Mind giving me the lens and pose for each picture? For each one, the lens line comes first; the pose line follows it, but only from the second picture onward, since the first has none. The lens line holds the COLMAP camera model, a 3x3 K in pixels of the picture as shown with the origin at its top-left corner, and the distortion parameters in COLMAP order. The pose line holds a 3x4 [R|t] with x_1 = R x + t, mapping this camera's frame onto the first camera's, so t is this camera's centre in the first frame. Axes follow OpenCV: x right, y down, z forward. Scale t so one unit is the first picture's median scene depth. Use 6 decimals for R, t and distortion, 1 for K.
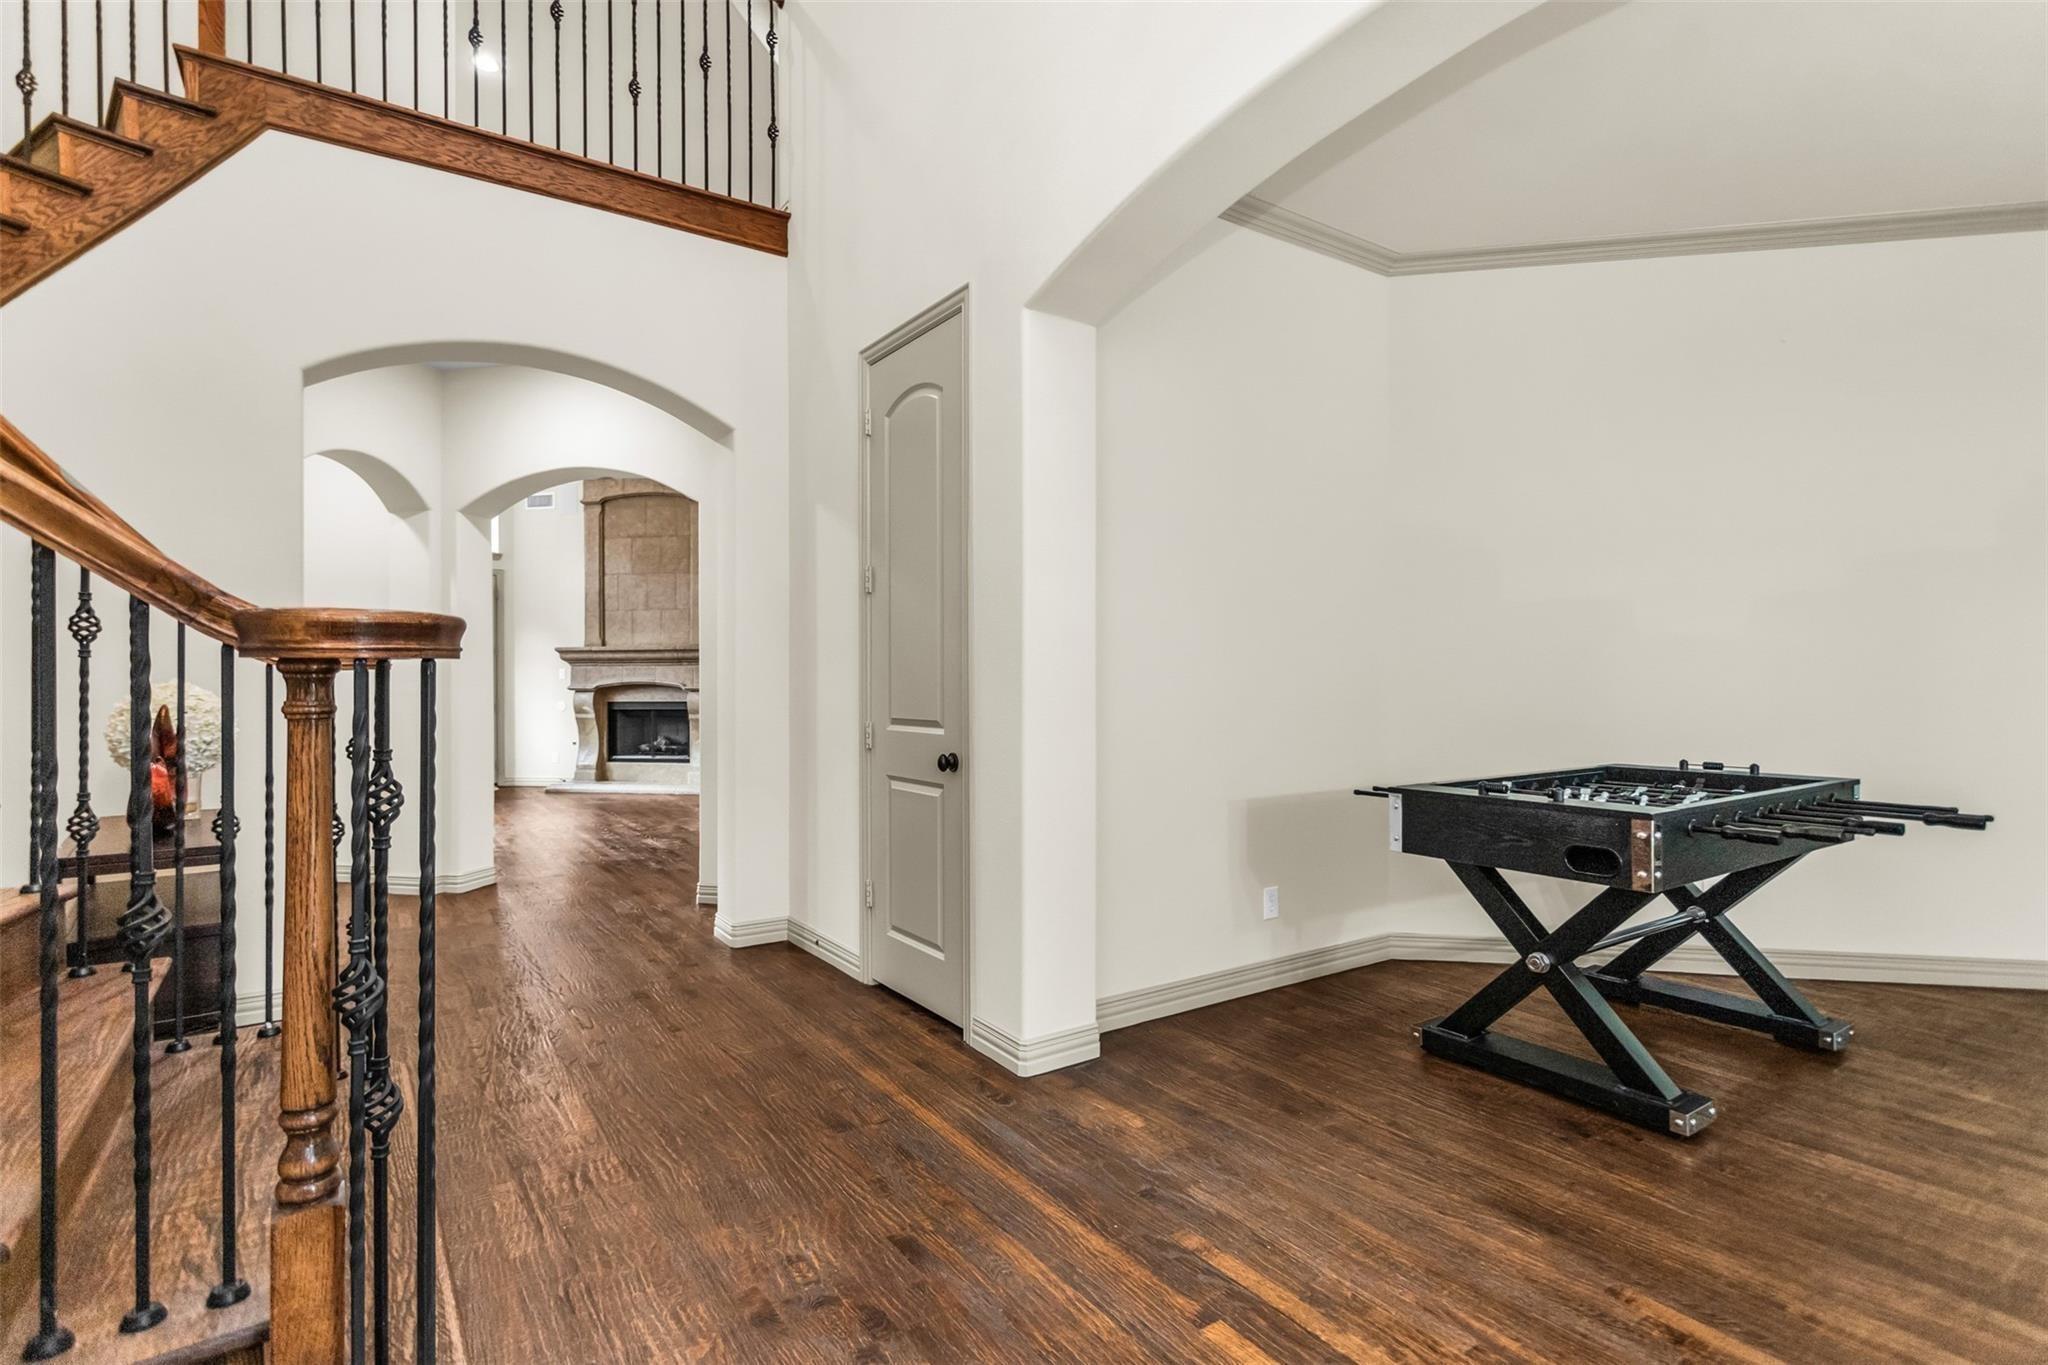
lens RADIAL K [[999.8, 0, 1028.3], [0, 999.8, 685.7], [0, 0, 1]] dist [0.013074, -0.000677]
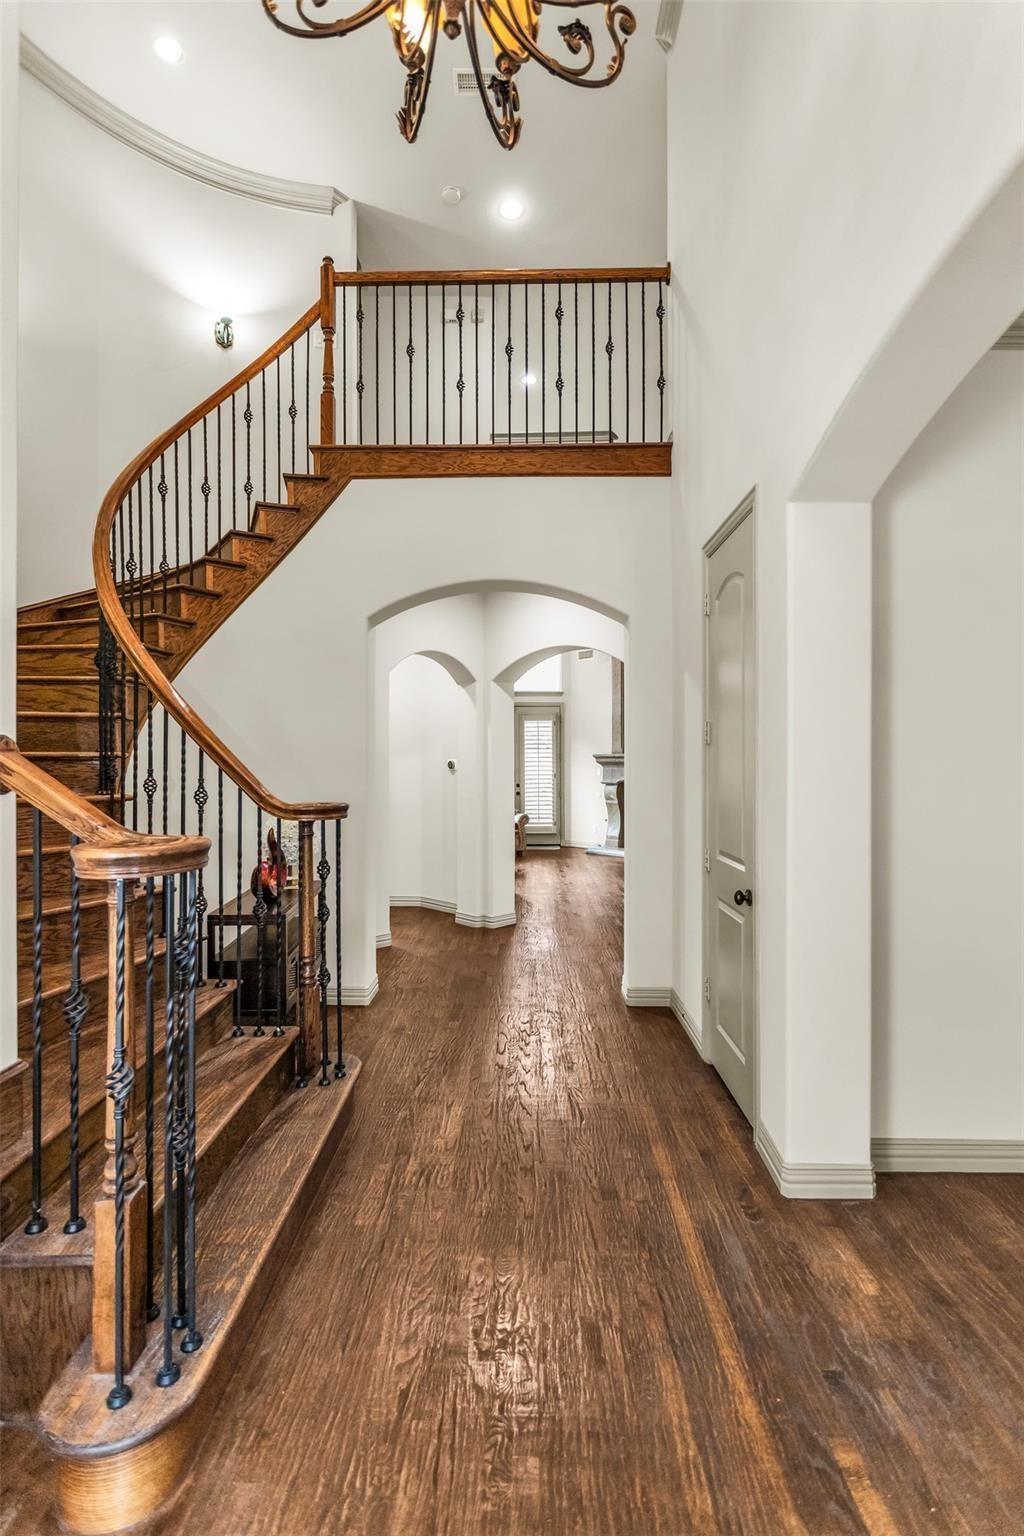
lens RADIAL K [[749.8, 0, 515.9], [0, 749.8, 760.8], [0, 0, 1]] dist [0.013074, -0.000677]
pose [[0.819229, 0.001406, -0.573465, 0.217817], [-0.004821, 0.999979, -0.004435, -0.081278], [0.573447, 0.006398, 0.819218, 0.138267]]
